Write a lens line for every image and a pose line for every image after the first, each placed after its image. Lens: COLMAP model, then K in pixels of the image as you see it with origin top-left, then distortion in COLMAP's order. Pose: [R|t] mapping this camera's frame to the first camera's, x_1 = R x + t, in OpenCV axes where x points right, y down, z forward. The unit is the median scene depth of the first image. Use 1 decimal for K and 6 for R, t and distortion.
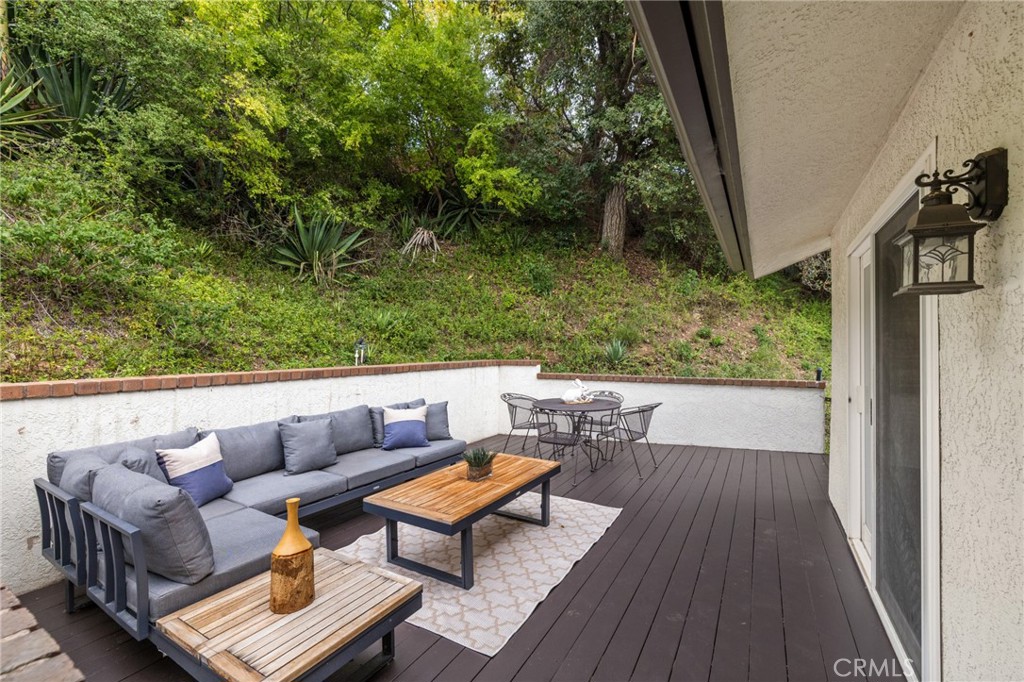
lens RADIAL K [[426.2, 0, 515.1], [0, 426.2, 342.2], [0, 0, 1]] dist [-0.000319, -0.000096]
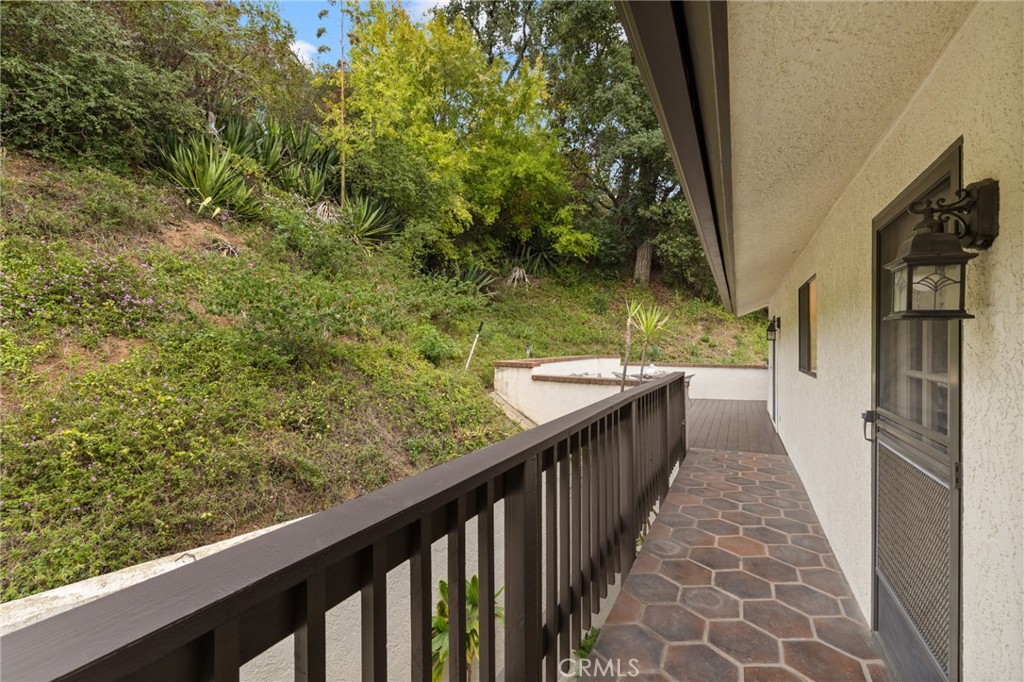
lens RADIAL K [[426.2, 0, 515.1], [0, 426.2, 342.2], [0, 0, 1]] dist [-0.000319, -0.000096]
pose [[0.999131, 0.000758, 0.041676, -0.321547], [-0.000935, 0.999991, 0.004244, -0.014169], [-0.041672, -0.004279, 0.999122, -0.547165]]
